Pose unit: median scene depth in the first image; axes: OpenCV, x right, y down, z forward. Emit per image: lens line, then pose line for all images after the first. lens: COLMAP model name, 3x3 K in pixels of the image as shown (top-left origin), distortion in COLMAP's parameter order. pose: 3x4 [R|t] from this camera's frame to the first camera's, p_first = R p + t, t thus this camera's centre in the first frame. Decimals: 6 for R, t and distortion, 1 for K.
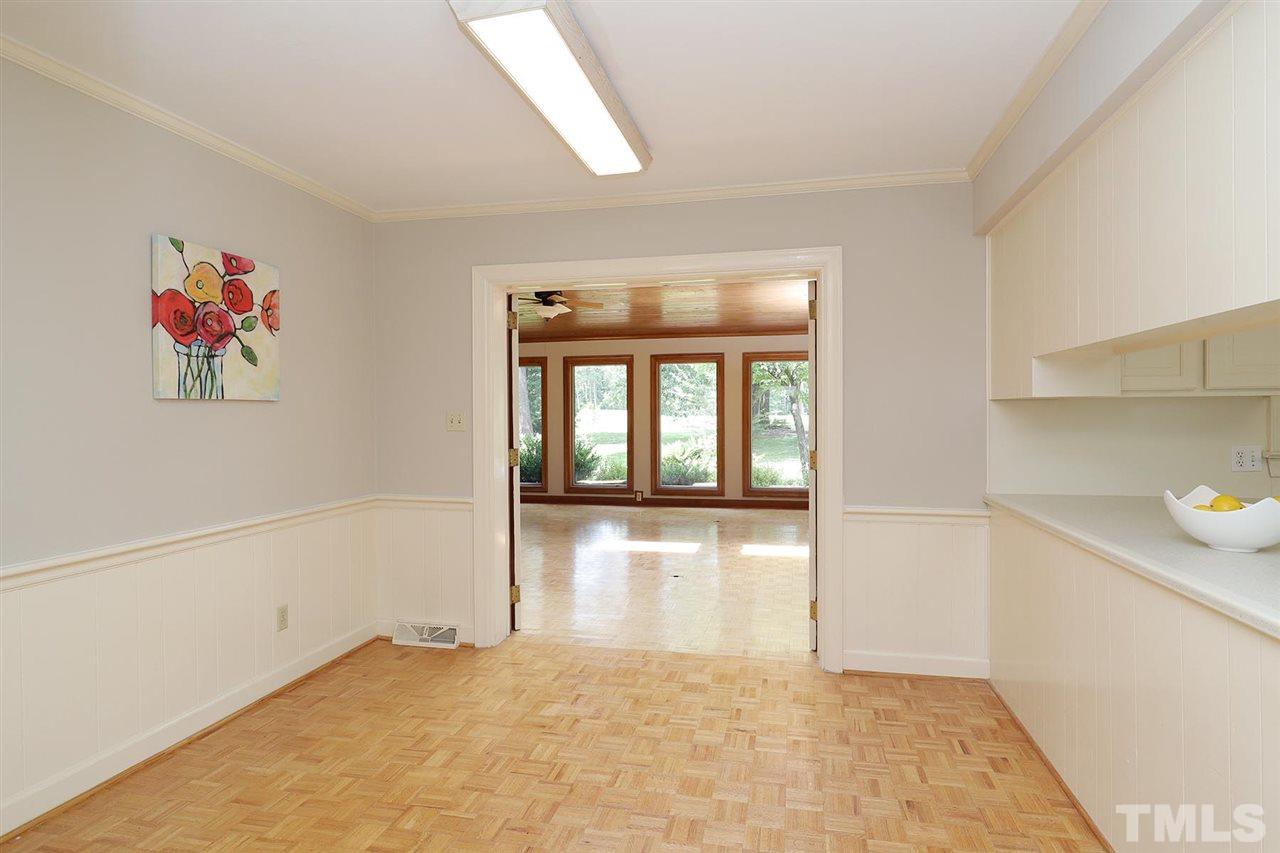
lens RADIAL K [[670.6, 0, 640.0], [0, 670.6, 426.5], [0, 0, 1]] dist [0.020366, -0.000004]
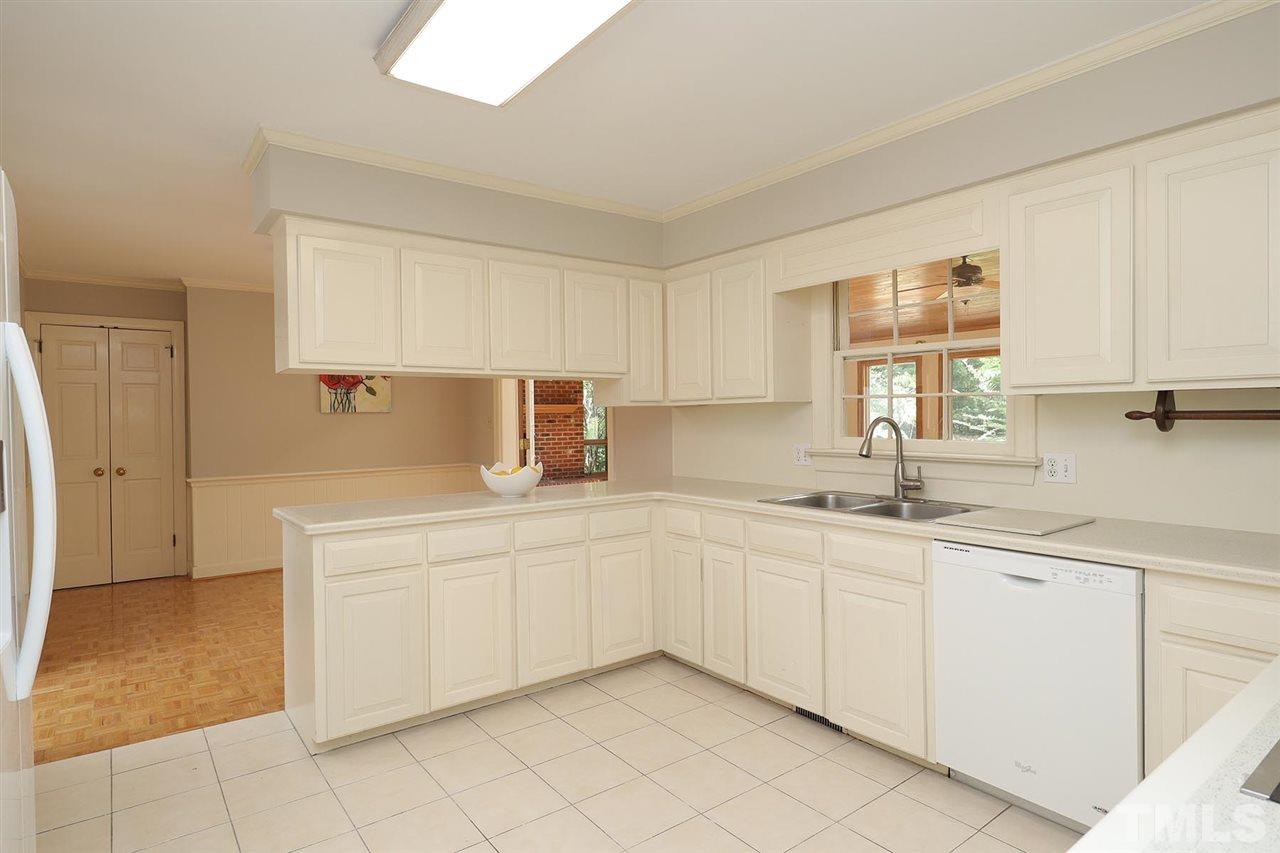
lens RADIAL K [[670.6, 0, 640.0], [0, 670.6, 426.5], [0, 0, 1]] dist [0.020366, -0.000004]
pose [[0.762649, 0.004013, -0.646800, 1.486515], [-0.000616, 0.999985, 0.005477, -0.007280], [0.646813, -0.003779, 0.762640, -0.058170]]
